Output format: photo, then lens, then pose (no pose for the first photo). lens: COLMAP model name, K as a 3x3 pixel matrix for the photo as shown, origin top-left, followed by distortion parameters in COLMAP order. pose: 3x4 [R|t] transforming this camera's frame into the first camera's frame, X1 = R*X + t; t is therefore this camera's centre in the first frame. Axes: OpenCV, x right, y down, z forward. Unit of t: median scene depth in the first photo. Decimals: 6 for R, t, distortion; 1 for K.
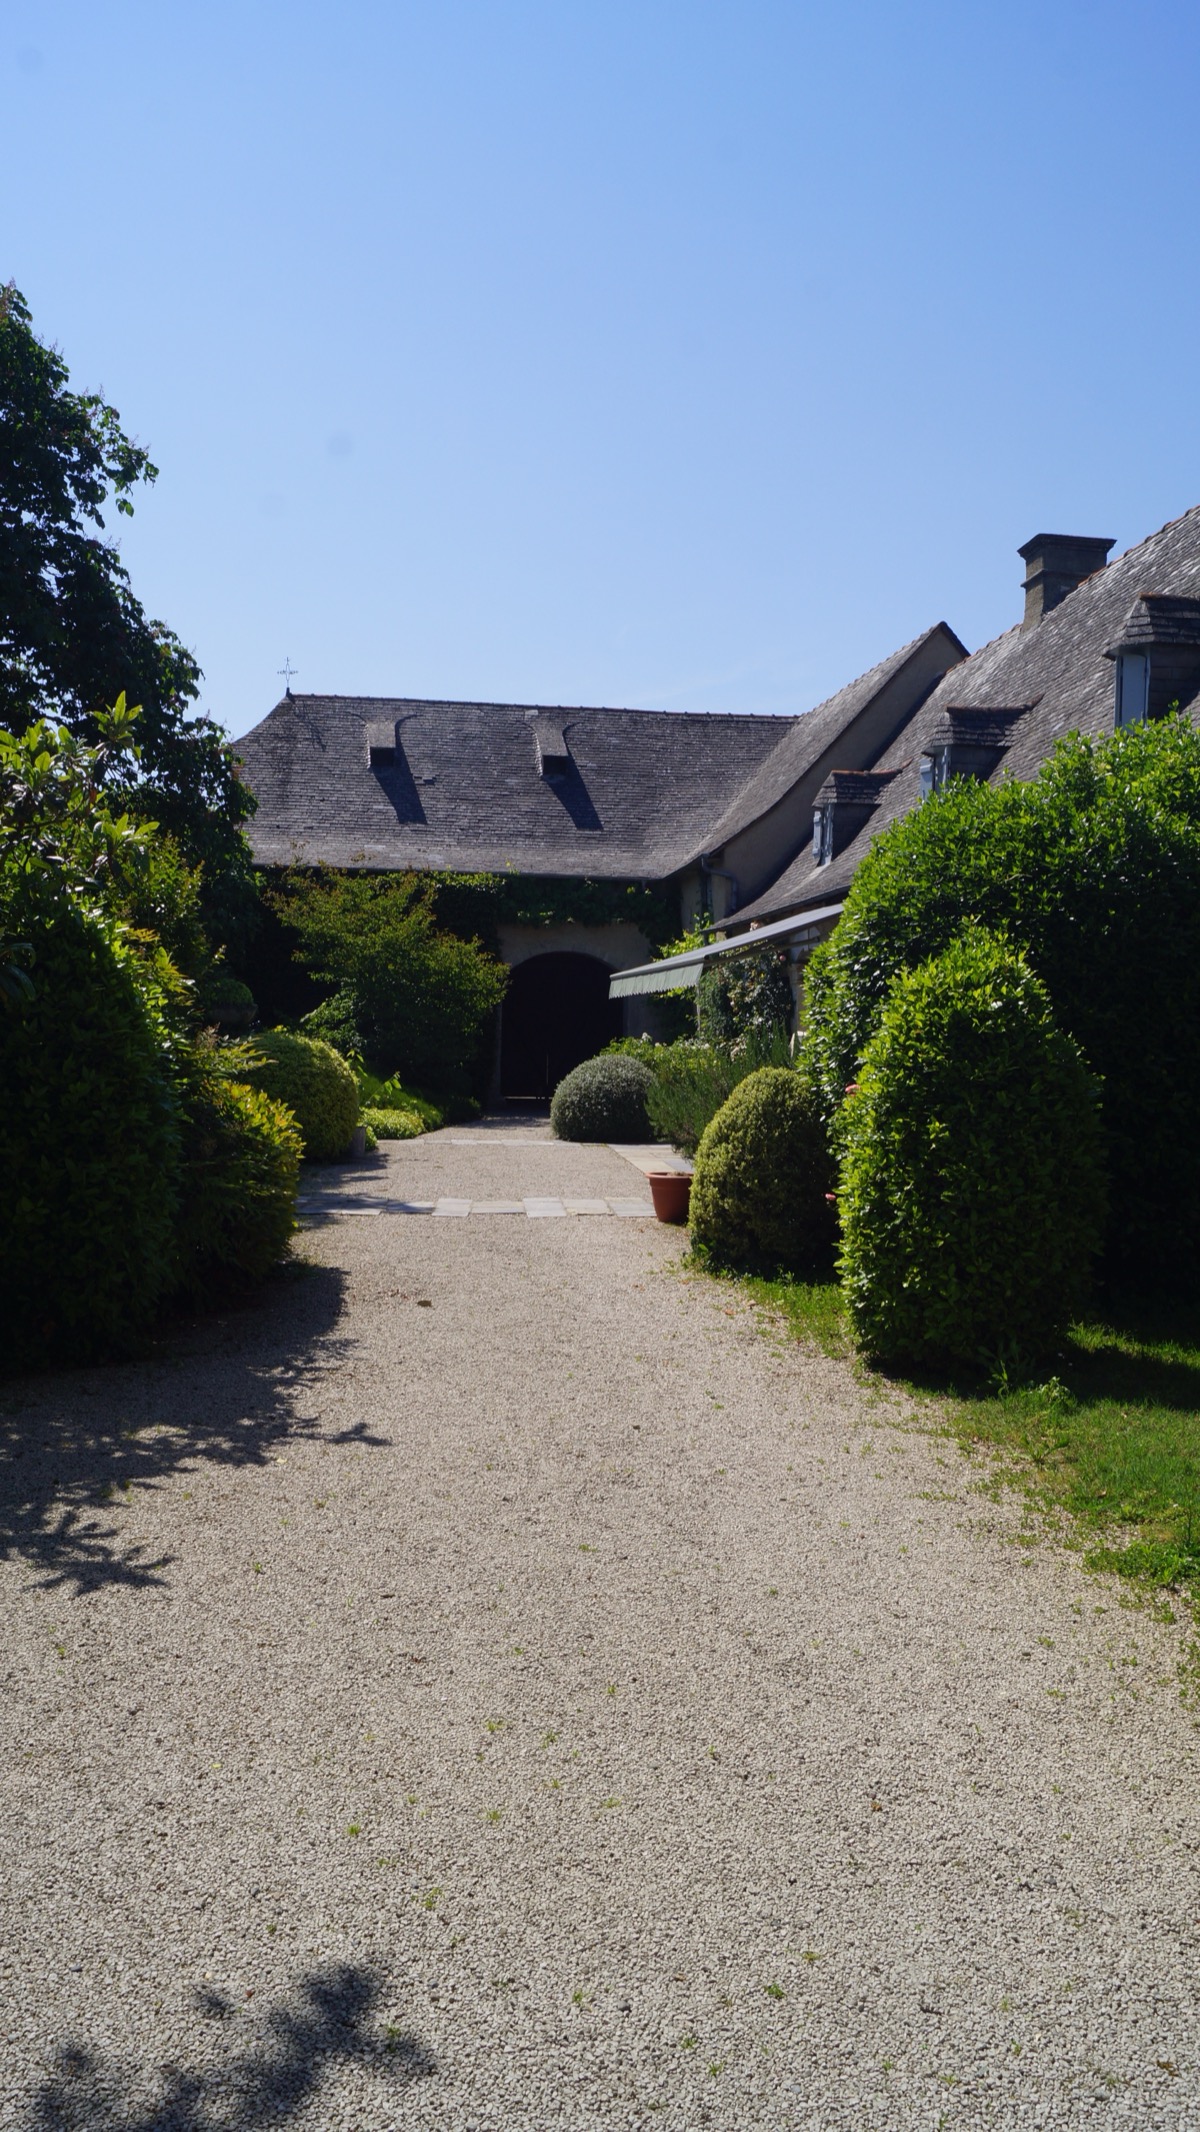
lens RADIAL K [[1624.6, 0, 601.0], [0, 1624.6, 1076.9], [0, 0, 1]] dist [-0.000557, 0.002389]
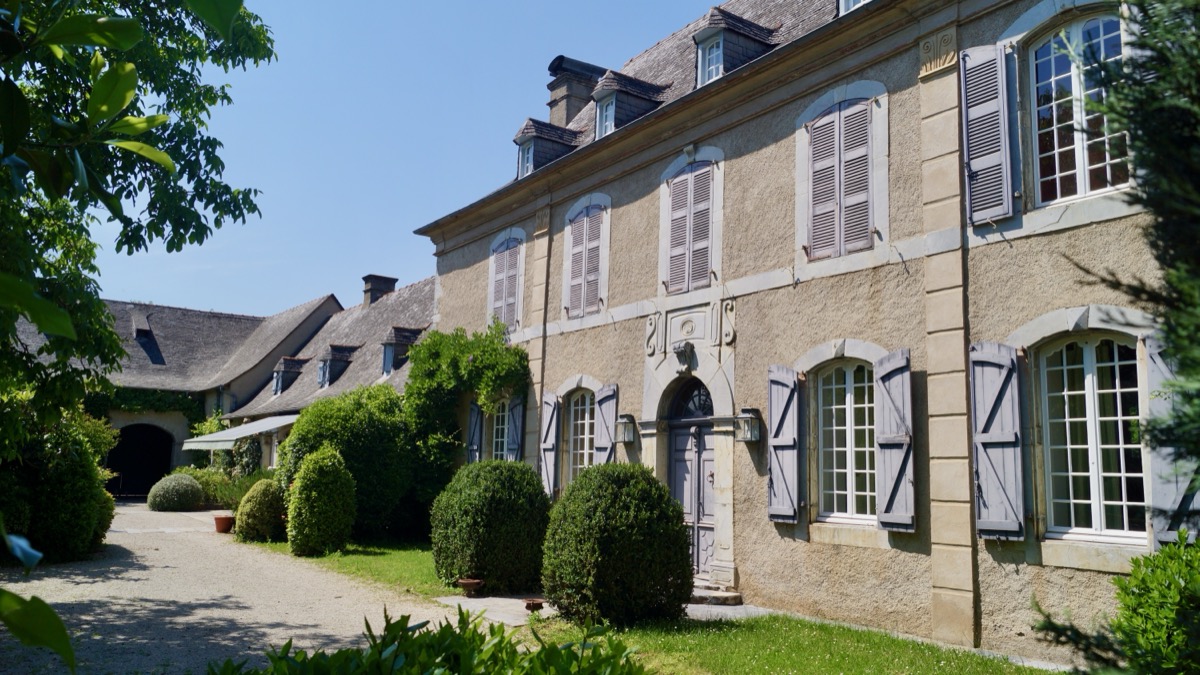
lens RADIAL K [[914.4, 0, 592.9], [0, 914.4, 342.3], [0, 0, 1]] dist [-0.000557, 0.002389]
pose [[0.885489, 0.070197, 0.459328, -0.089637], [0.001980, 0.987944, -0.154799, 0.004312], [-0.464657, 0.137982, 0.874674, -0.486618]]
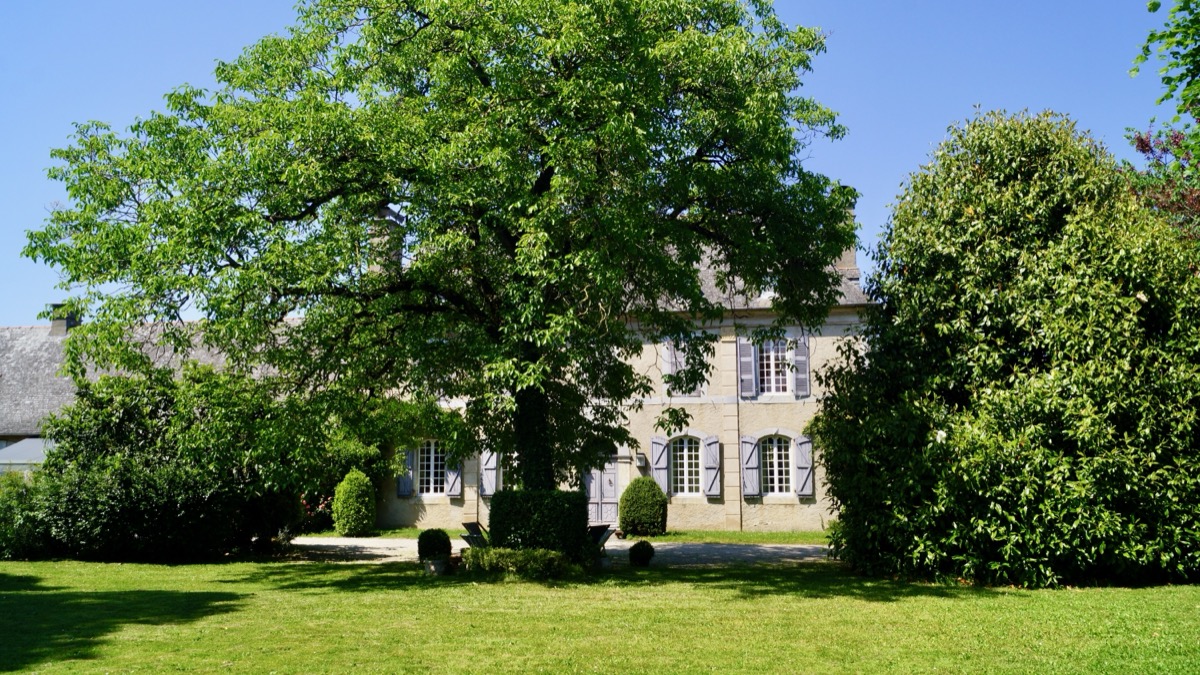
lens RADIAL K [[918.0, 0, 596.1], [0, 918.0, 344.4], [0, 0, 1]] dist [-0.010904, 0.013808]
pose [[0.242860, 0.116480, 0.963043, -1.144287], [0.032061, 0.991259, -0.127977, -0.030148], [-0.969531, 0.061957, 0.237003, -0.305463]]
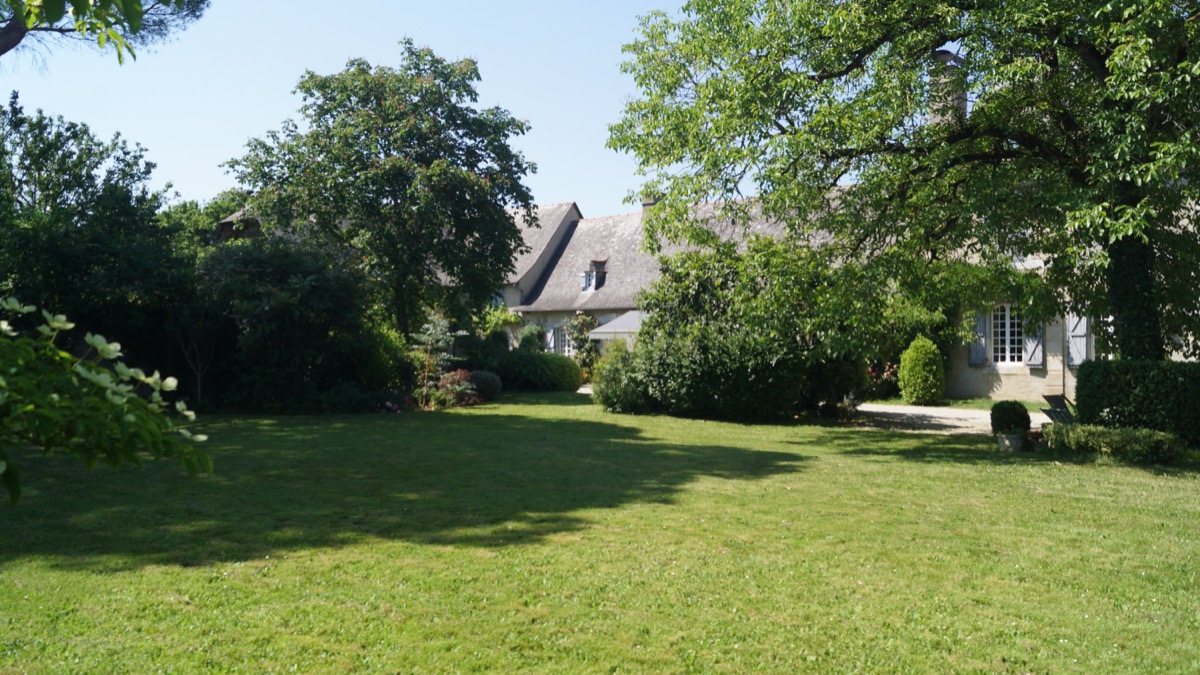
lens RADIAL K [[921.3, 0, 603.1], [0, 921.3, 342.2], [0, 0, 1]] dist [0.006148, 0.007775]
pose [[0.742711, -0.018265, 0.669363, -1.118302], [0.031238, 0.999485, -0.007388, -0.028519], [-0.668883, 0.026397, 0.742899, -0.299194]]
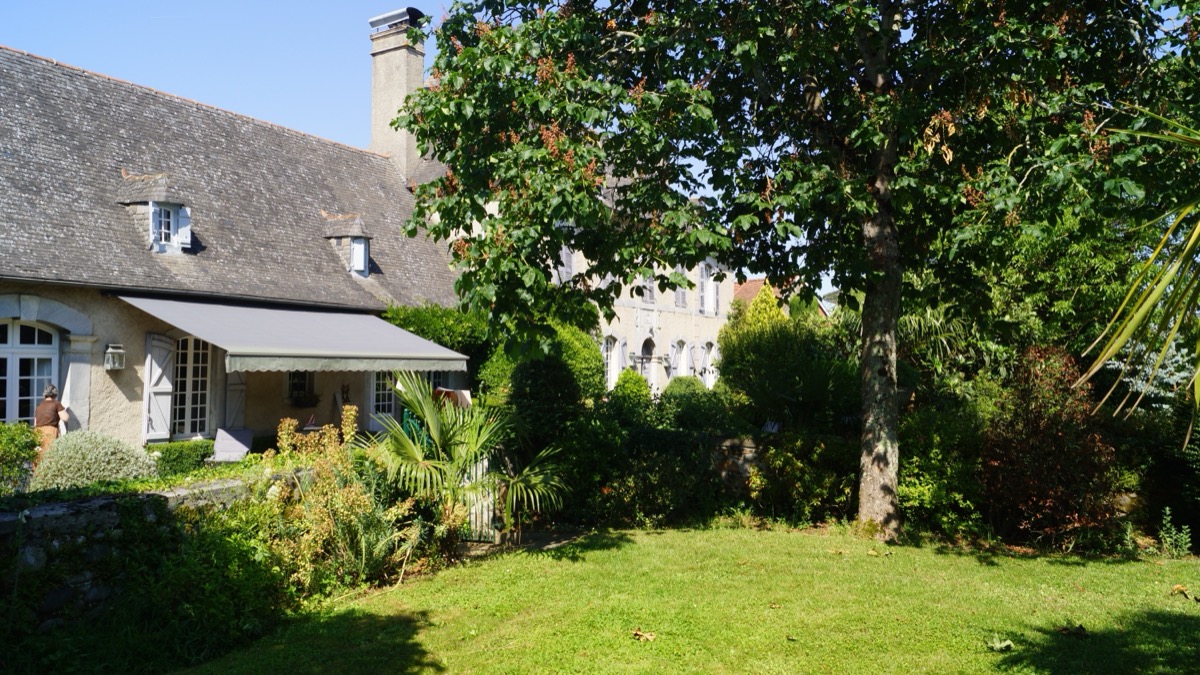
lens RADIAL K [[931.2, 0, 596.9], [0, 931.2, 337.2], [0, 0, 1]] dist [0.003155, 0.008495]
pose [[-0.817568, -0.003164, 0.575823, -0.567043], [-0.003656, 0.999993, 0.000305, -0.072802], [-0.575820, -0.001855, -0.817575, 1.365896]]
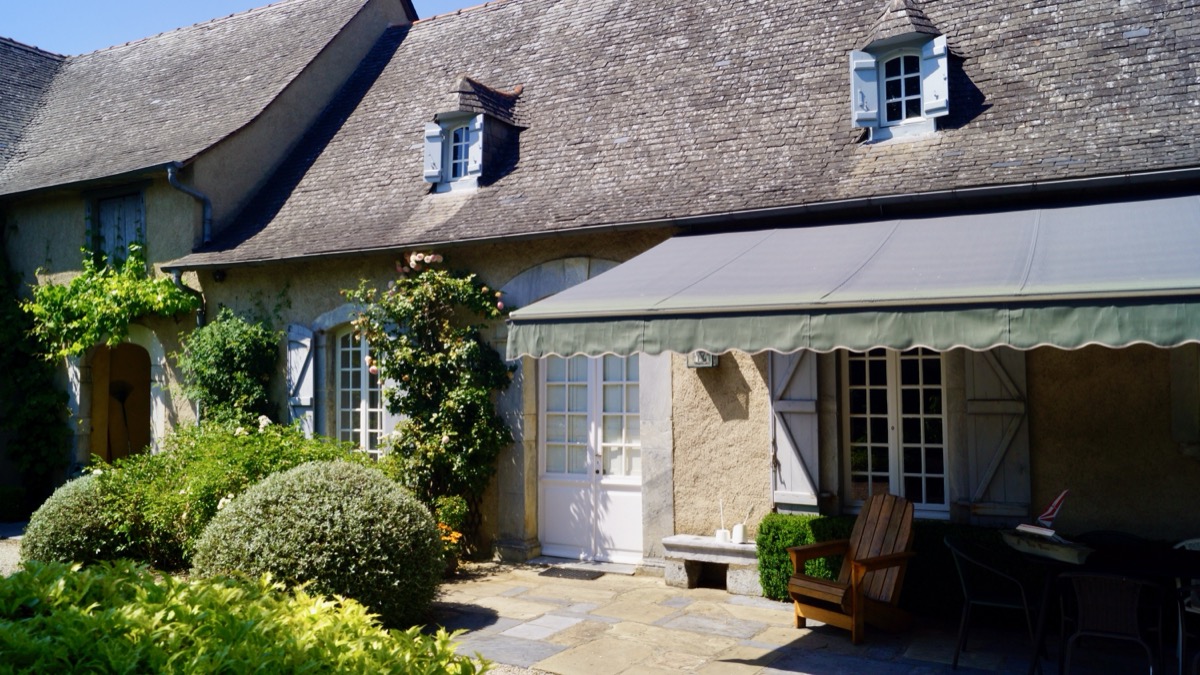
lens RADIAL K [[918.0, 0, 596.1], [0, 918.0, 344.4], [0, 0, 1]] dist [-0.010904, 0.013808]
pose [[0.594275, 0.028223, 0.803767, -0.199377], [0.027587, 0.998081, -0.055443, -0.036274], [-0.803789, 0.055122, 0.592356, 0.800562]]
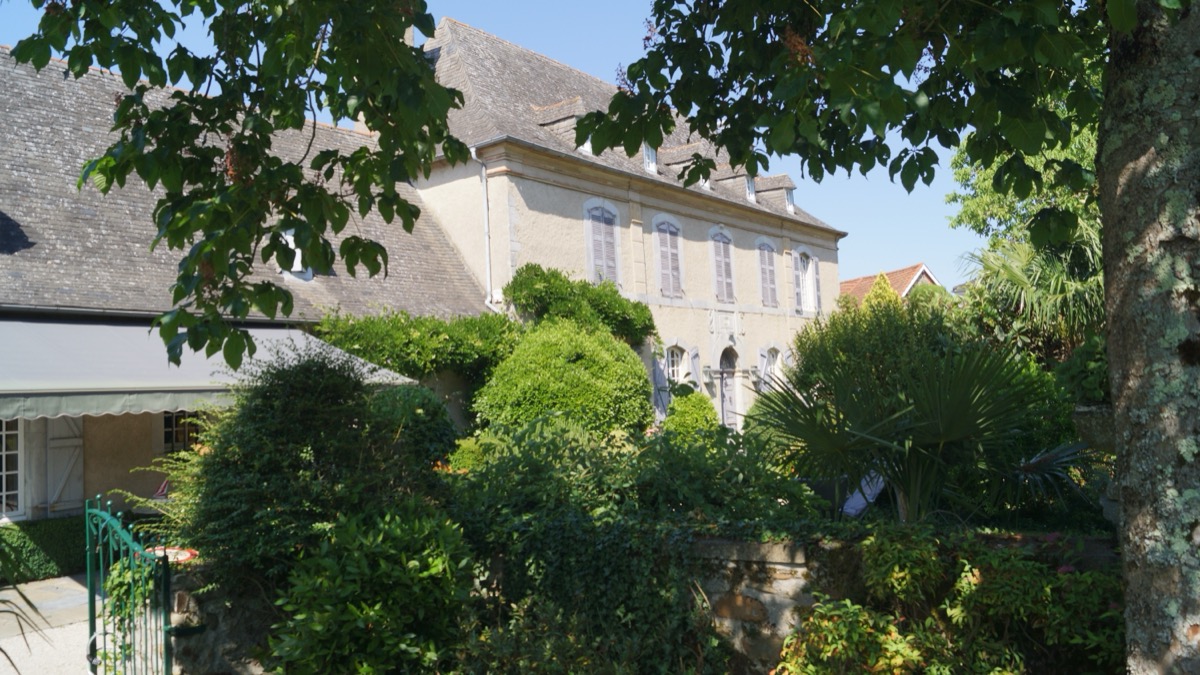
lens RADIAL K [[933.1, 0, 593.8], [0, 933.1, 344.1], [0, 0, 1]] dist [-0.005959, 0.009894]
pose [[-0.733658, 0.050262, 0.677657, -0.451238], [0.050454, 0.998537, -0.019438, -0.059680], [-0.677643, 0.019930, -0.735121, 1.077102]]
